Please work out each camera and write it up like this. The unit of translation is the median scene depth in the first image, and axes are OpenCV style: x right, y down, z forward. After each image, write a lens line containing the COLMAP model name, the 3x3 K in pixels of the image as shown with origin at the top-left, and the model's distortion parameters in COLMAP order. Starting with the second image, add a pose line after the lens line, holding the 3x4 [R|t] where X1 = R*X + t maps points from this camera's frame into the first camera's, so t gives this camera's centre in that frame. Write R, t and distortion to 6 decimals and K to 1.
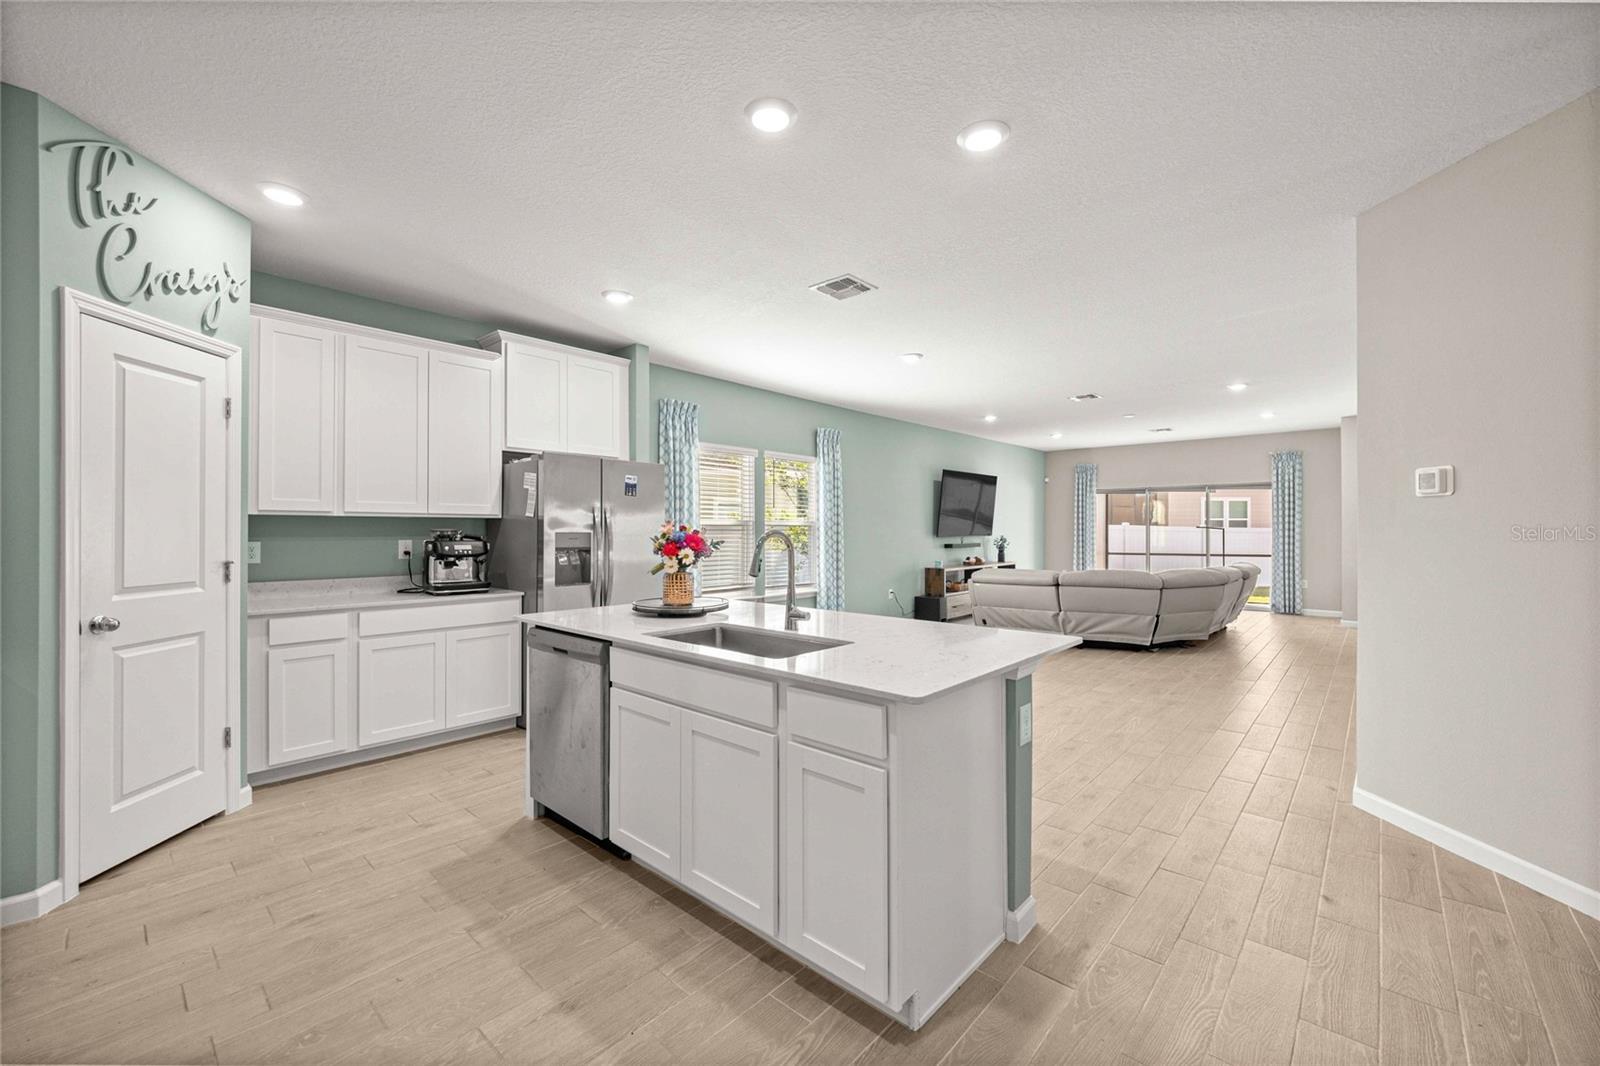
lens RADIAL K [[636.8, 0, 804.5], [0, 636.8, 536.3], [0, 0, 1]] dist [0.000979, 0.000171]
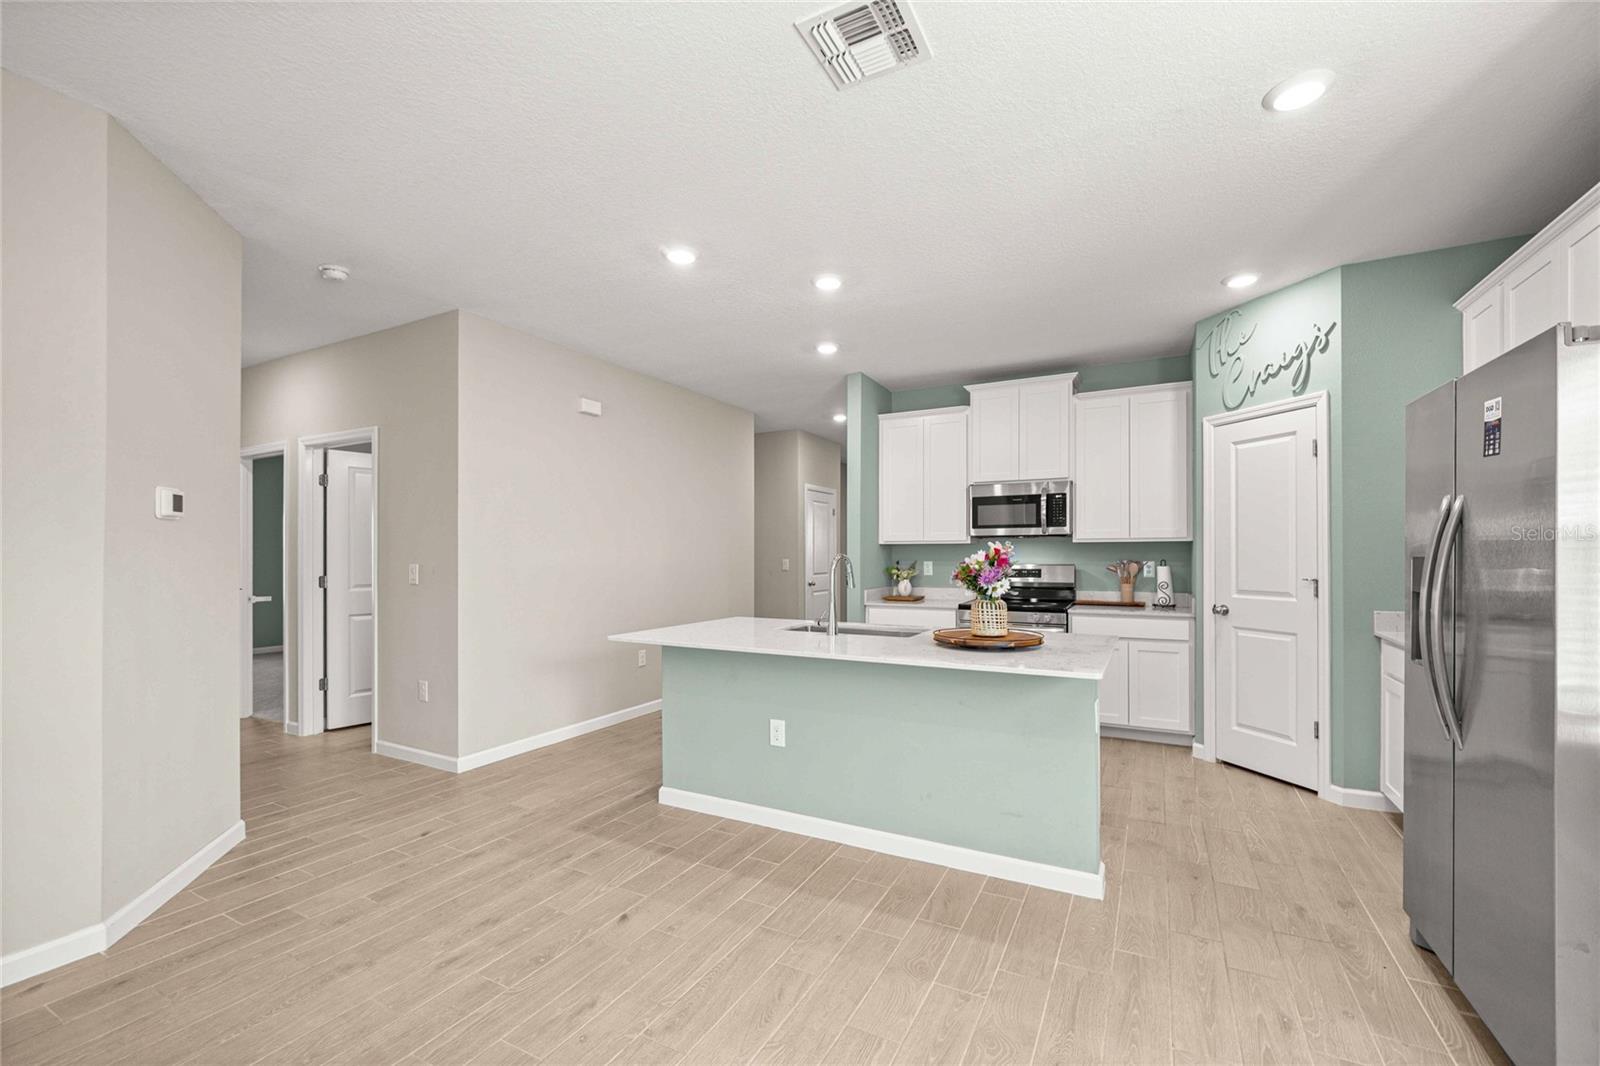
lens RADIAL K [[667.3, 0, 800.1], [0, 667.3, 555.6], [0, 0, 1]] dist [0.001702, -0.001082]
pose [[-0.971434, 0.003277, -0.237285, 0.090492], [0.001130, 0.999957, 0.009185, -0.004779], [0.237305, 0.008655, -0.971397, 0.582213]]
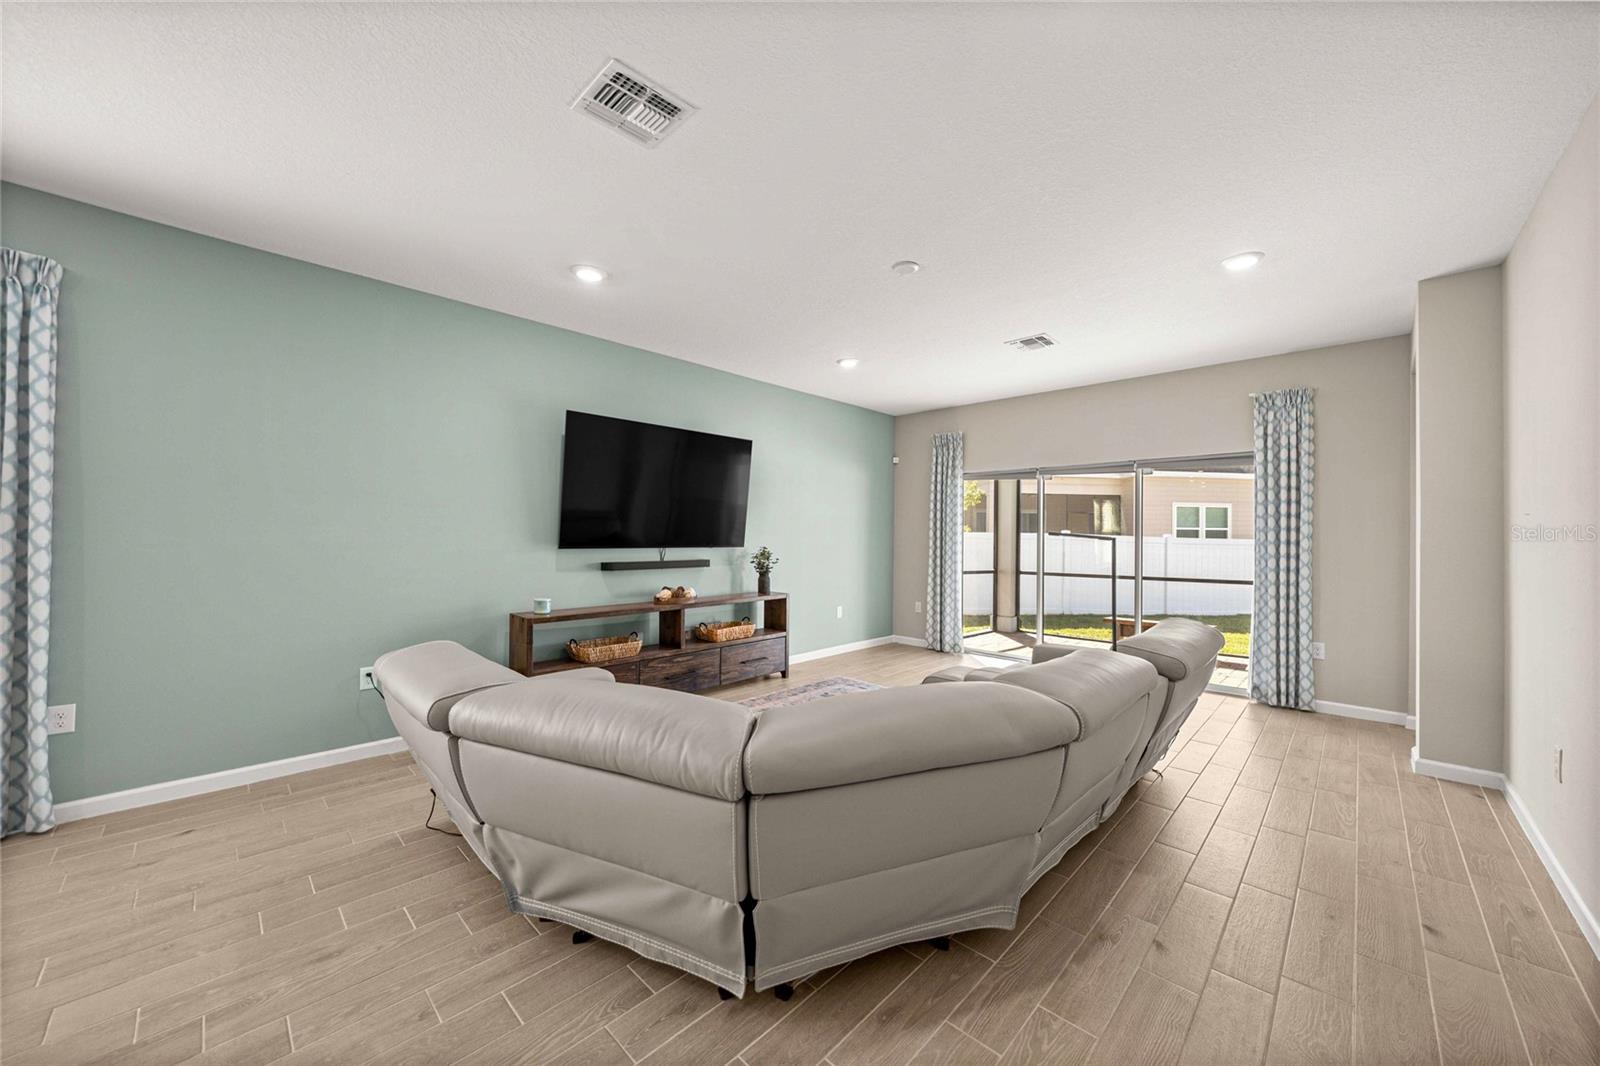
lens RADIAL K [[581.2, 0, 799.7], [0, 581.2, 538.7], [0, 0, 1]] dist [-0.001649, -0.000208]
pose [[0.999323, 0.012217, -0.034689, 0.388726], [-0.012413, 0.999908, -0.005438, -0.006289], [0.034619, 0.005865, 0.999383, 0.525907]]
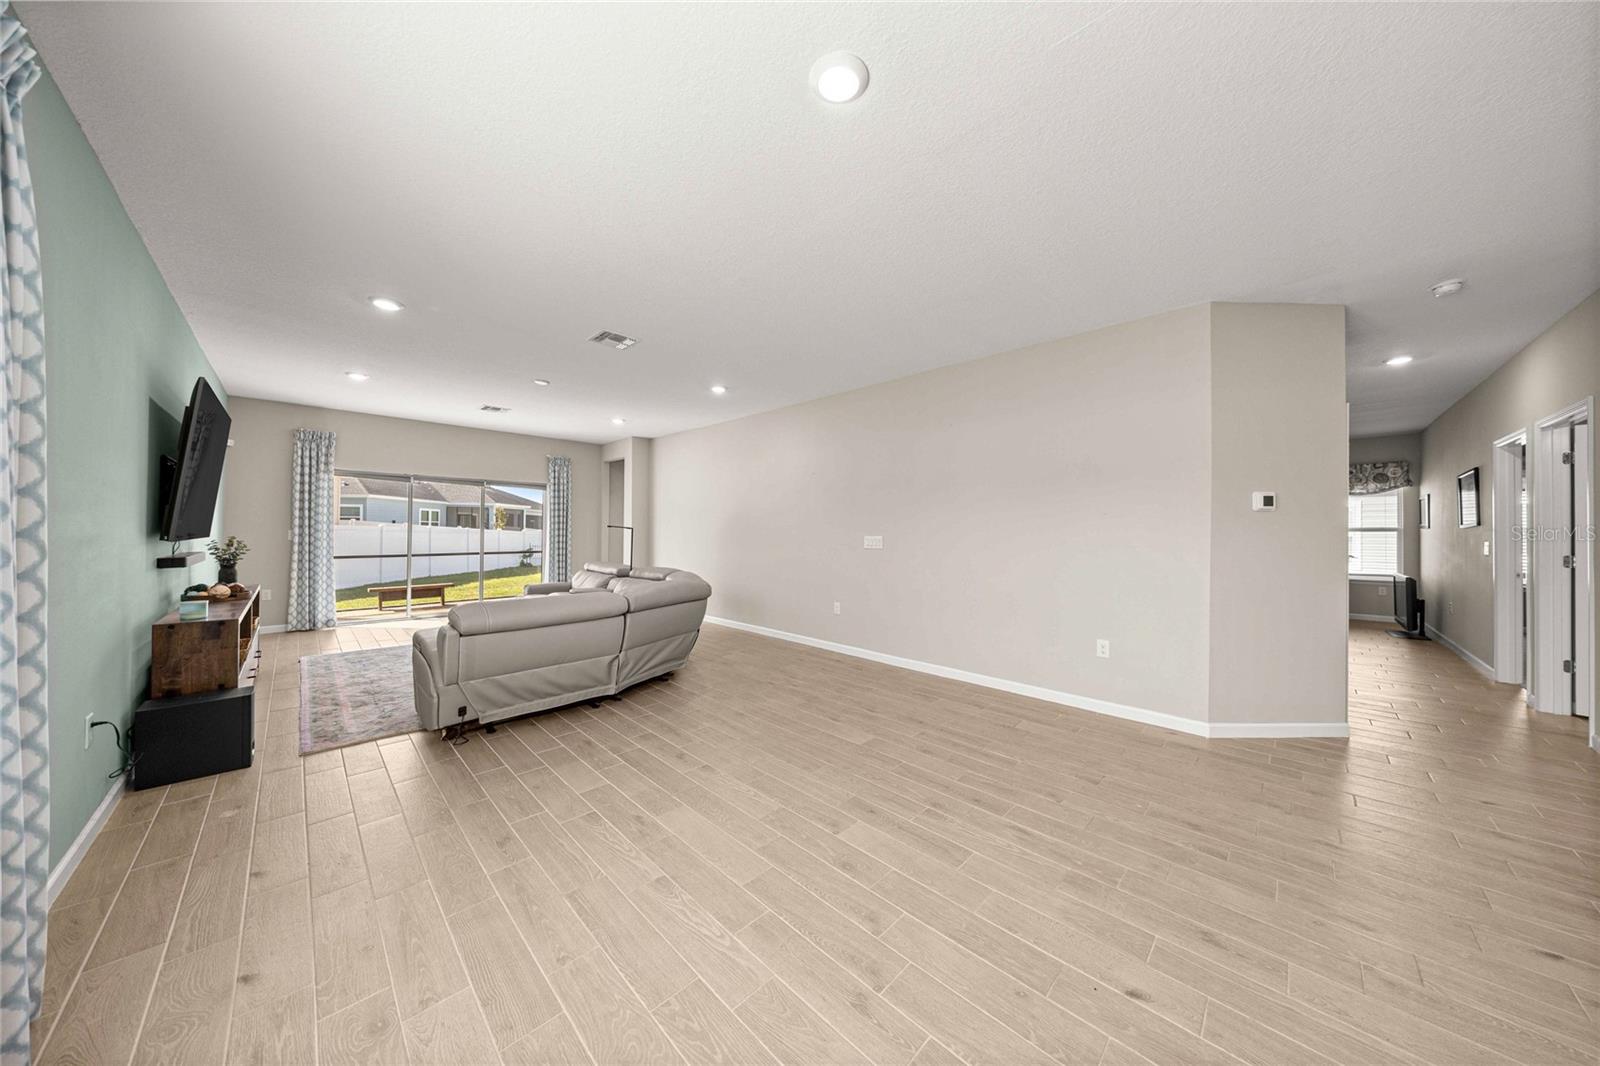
lens RADIAL K [[507.3, 0, 794.8], [0, 507.3, 519.4], [0, 0, 1]] dist [-0.008156, 0.000025]
pose [[0.056566, 0.025321, 0.998078, -0.079526], [0.001635, 0.999675, -0.025454, -0.003566], [-0.998398, 0.003071, 0.056506, 0.558655]]
